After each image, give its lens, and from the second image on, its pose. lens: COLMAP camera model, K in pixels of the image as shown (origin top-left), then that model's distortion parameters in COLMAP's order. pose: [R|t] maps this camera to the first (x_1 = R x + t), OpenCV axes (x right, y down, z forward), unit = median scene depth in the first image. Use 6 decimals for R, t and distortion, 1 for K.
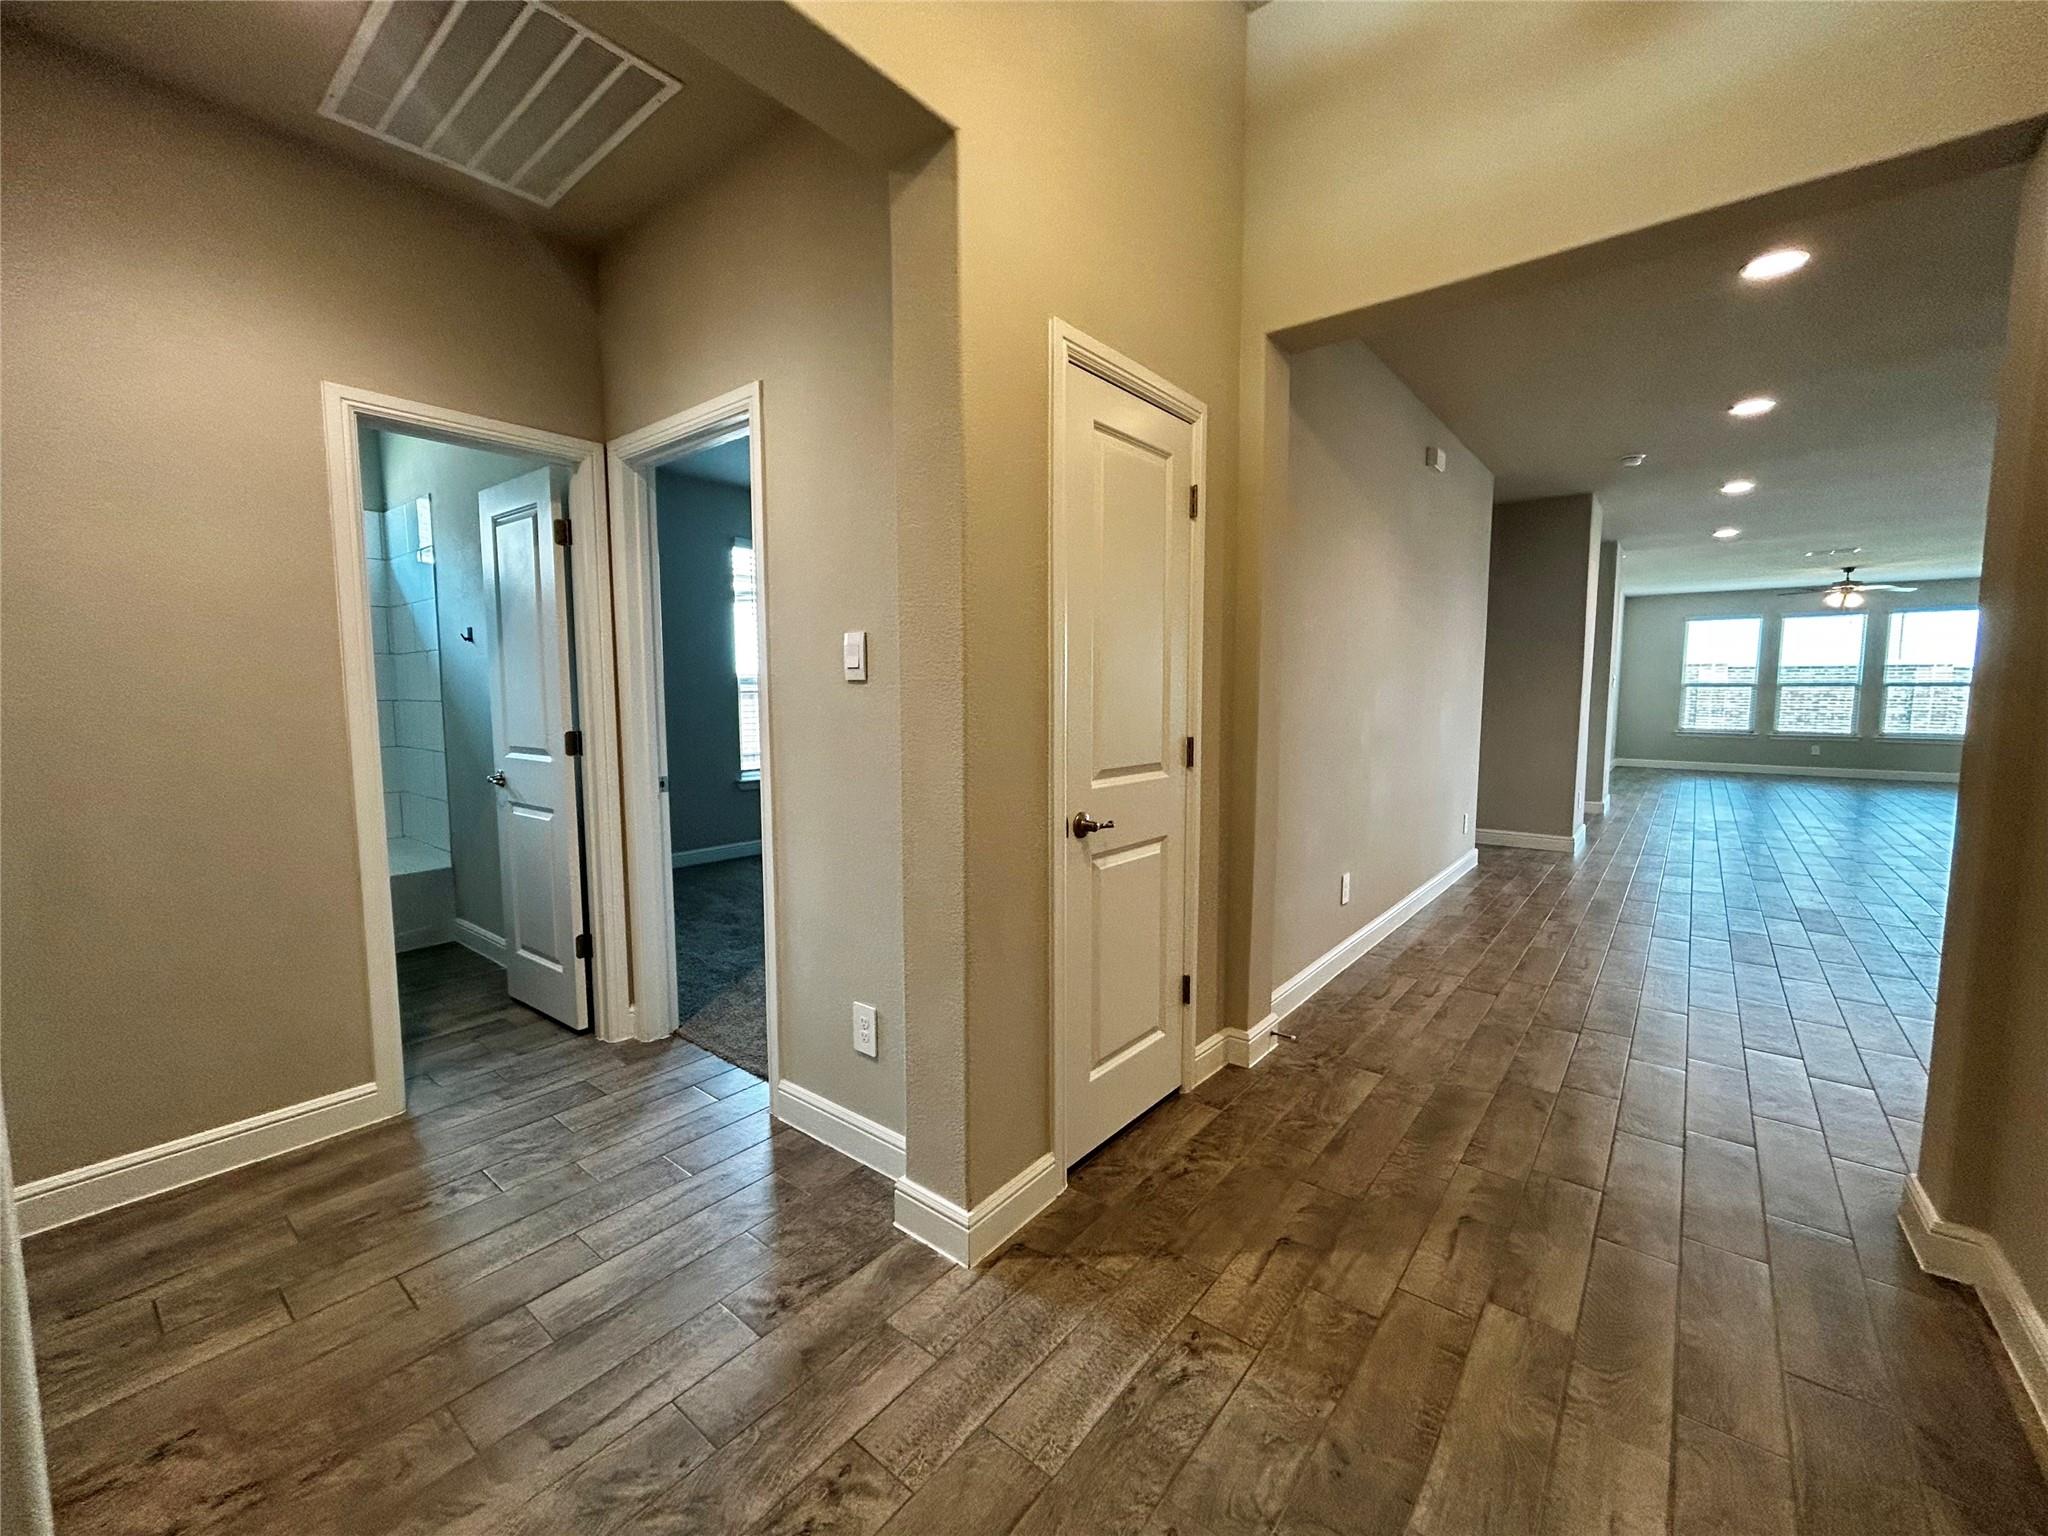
lens RADIAL K [[827.8, 0, 1027.1], [0, 827.8, 761.6], [0, 0, 1]] dist [0.002014, 0.000050]
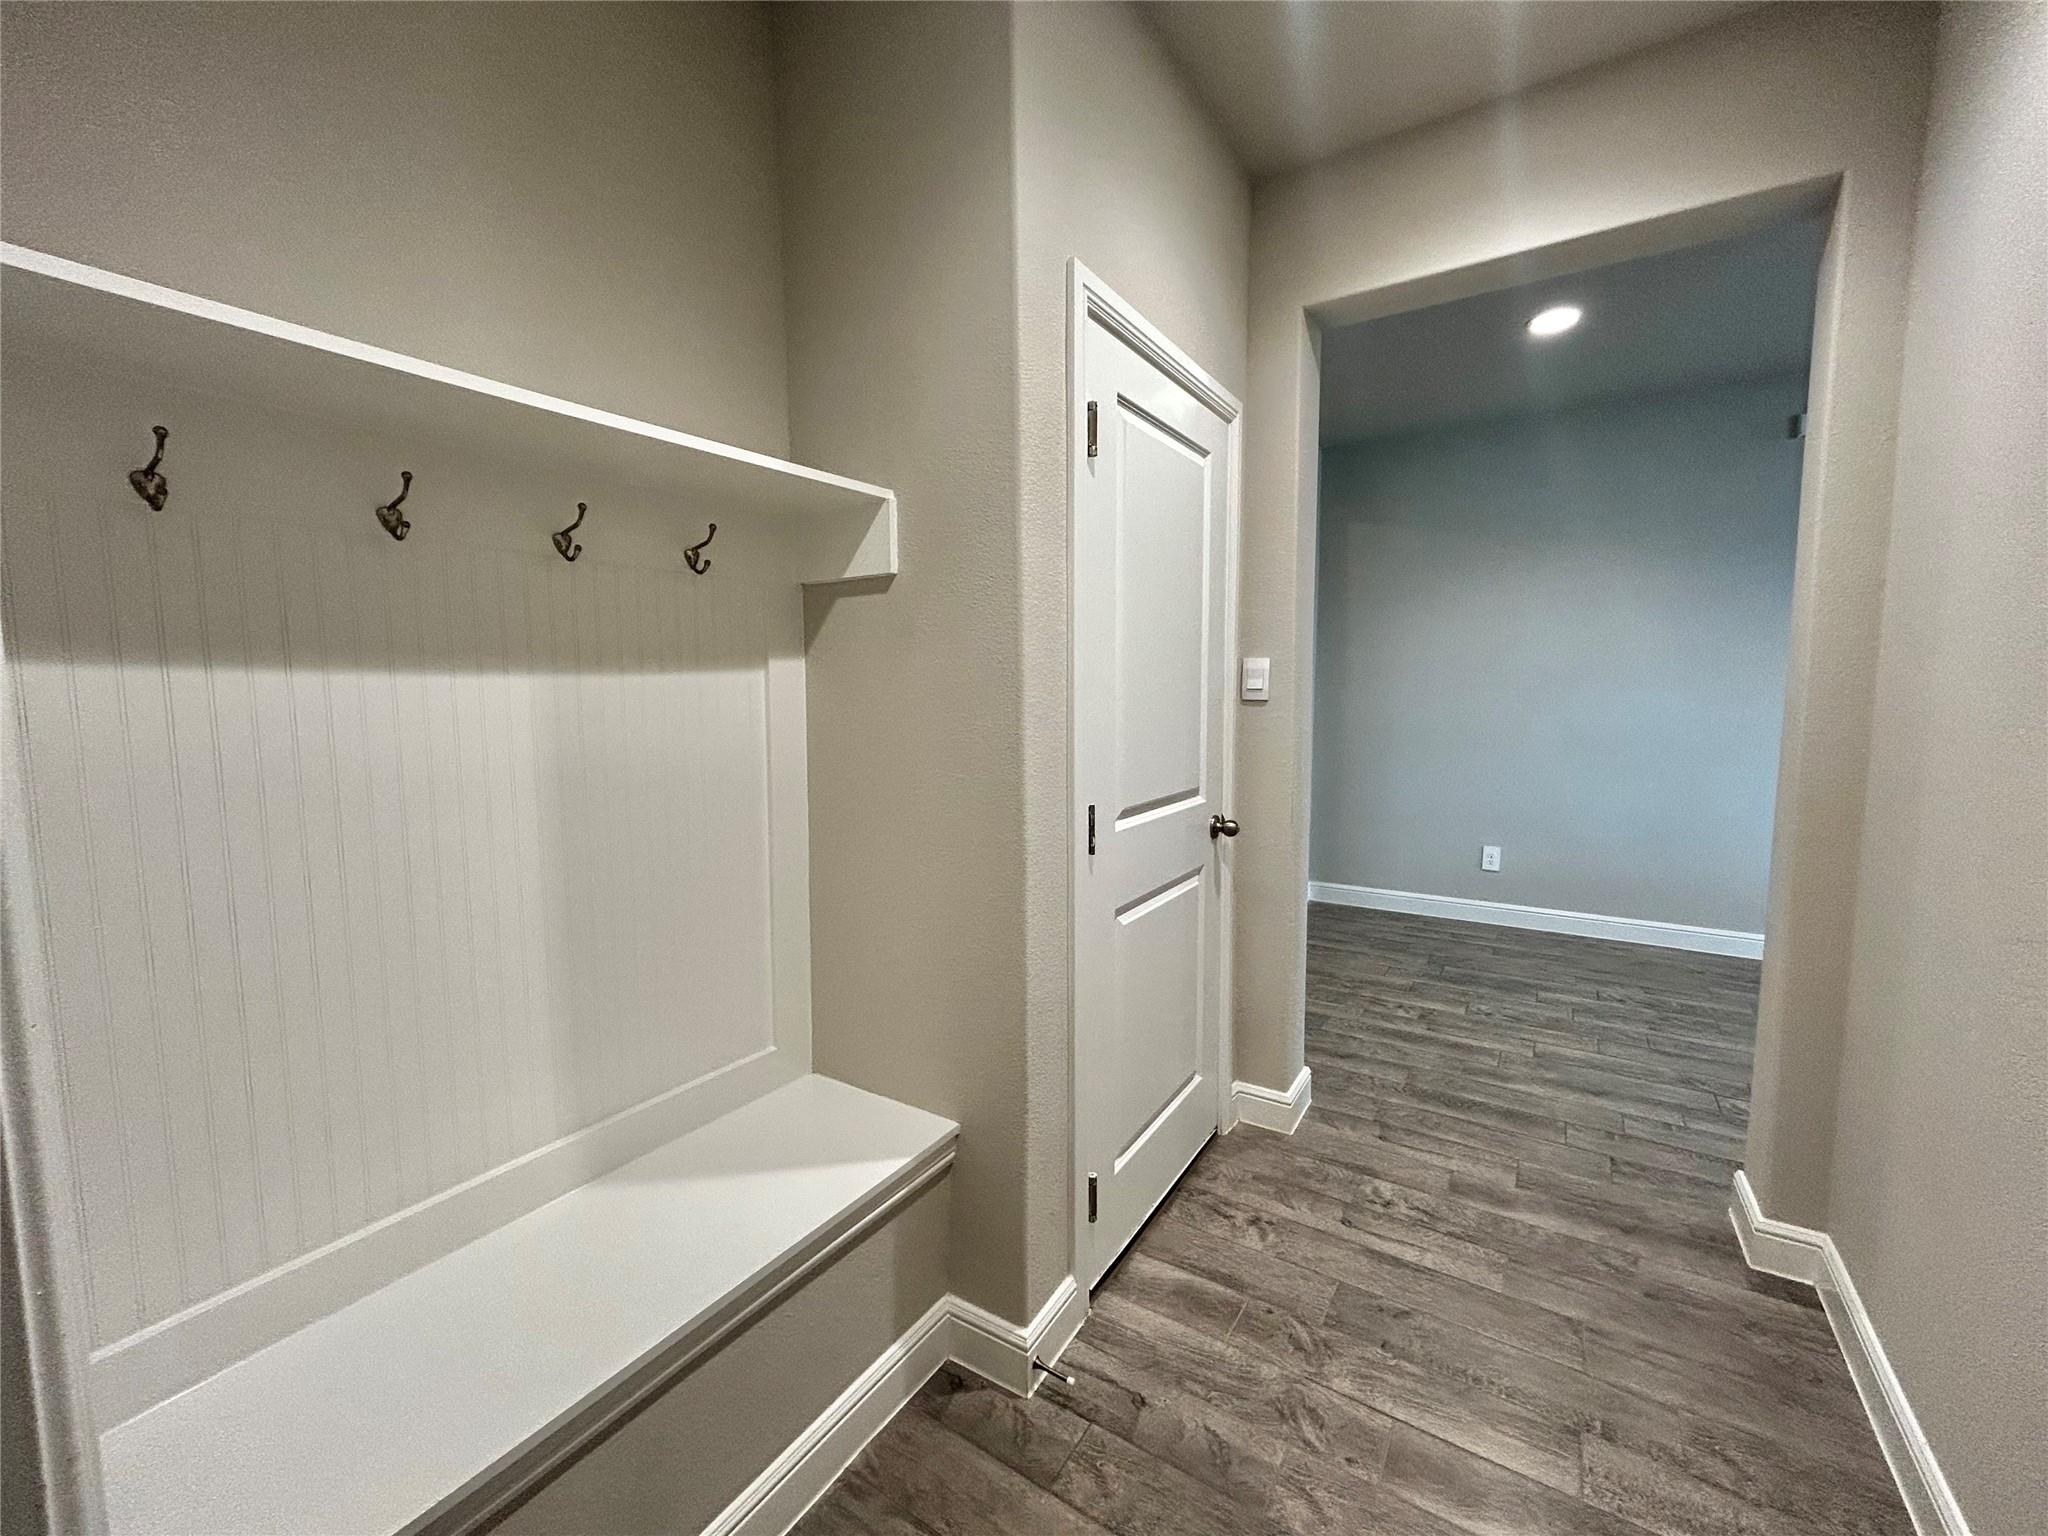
lens RADIAL K [[827.8, 0, 1027.1], [0, 827.8, 761.6], [0, 0, 1]] dist [0.002014, 0.000050]
pose [[0.093376, 0.082085, -0.992241, 1.944391], [-0.084563, 0.993648, 0.074243, -0.031037], [0.992033, 0.076974, 0.099724, 0.226183]]
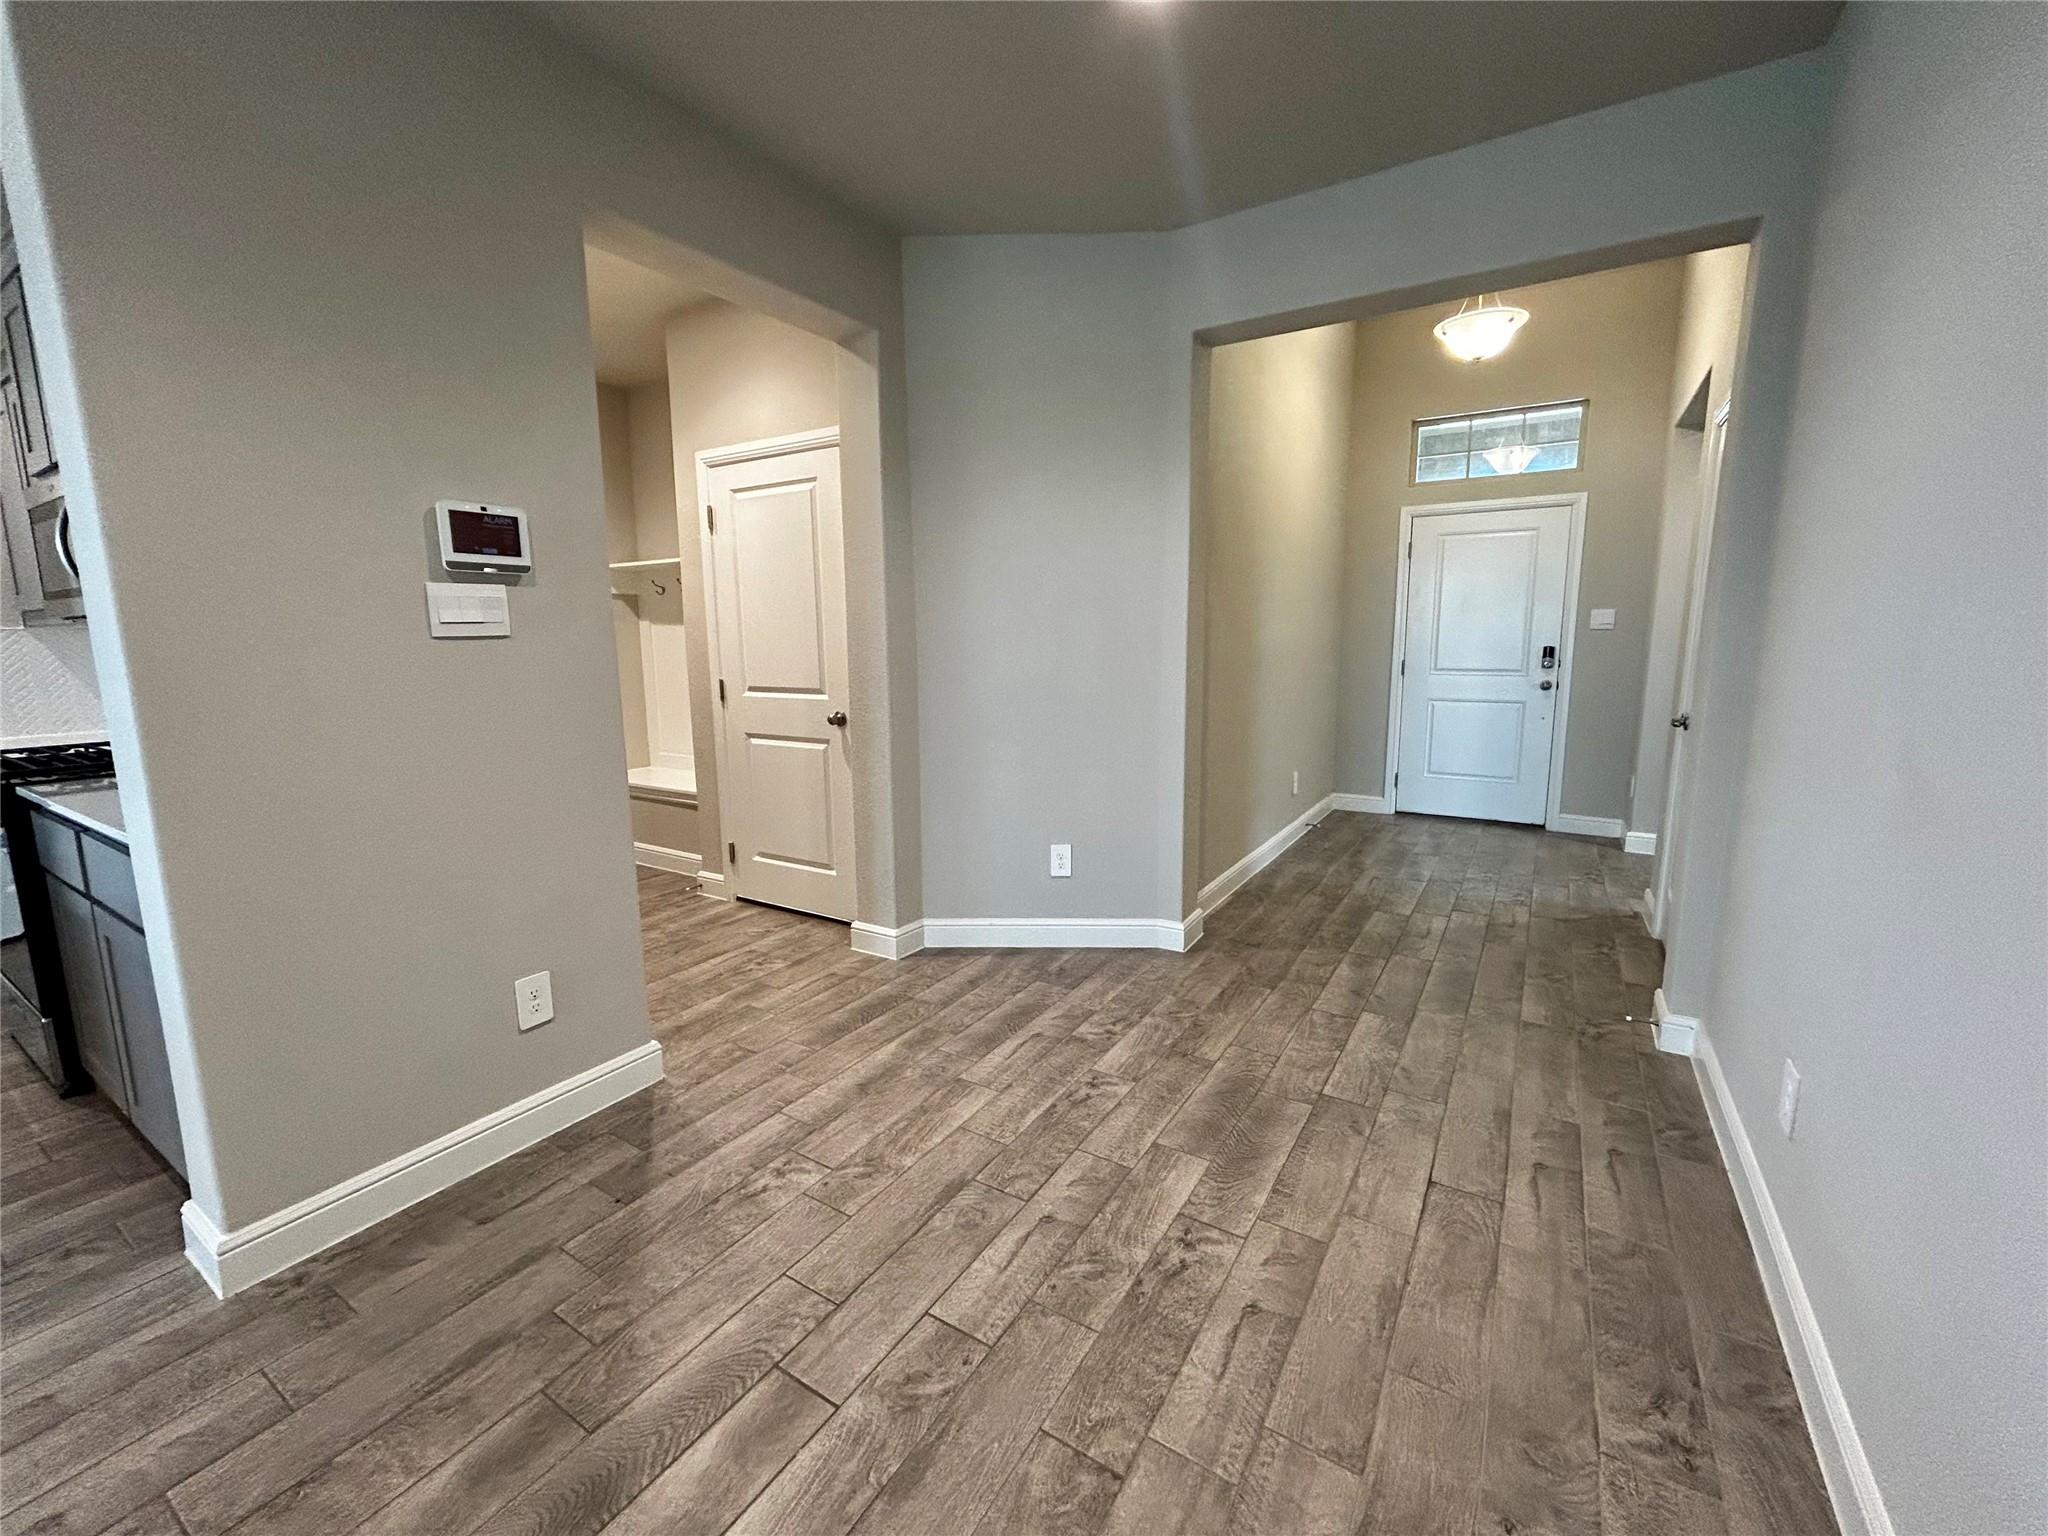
lens RADIAL K [[827.8, 0, 1027.1], [0, 827.8, 761.6], [0, 0, 1]] dist [0.002014, 0.000050]
pose [[-0.992734, 0.022804, -0.118145, 1.057921], [-0.007068, 0.969129, 0.246453, -0.162118], [0.120118, 0.245497, -0.961927, 1.687607]]
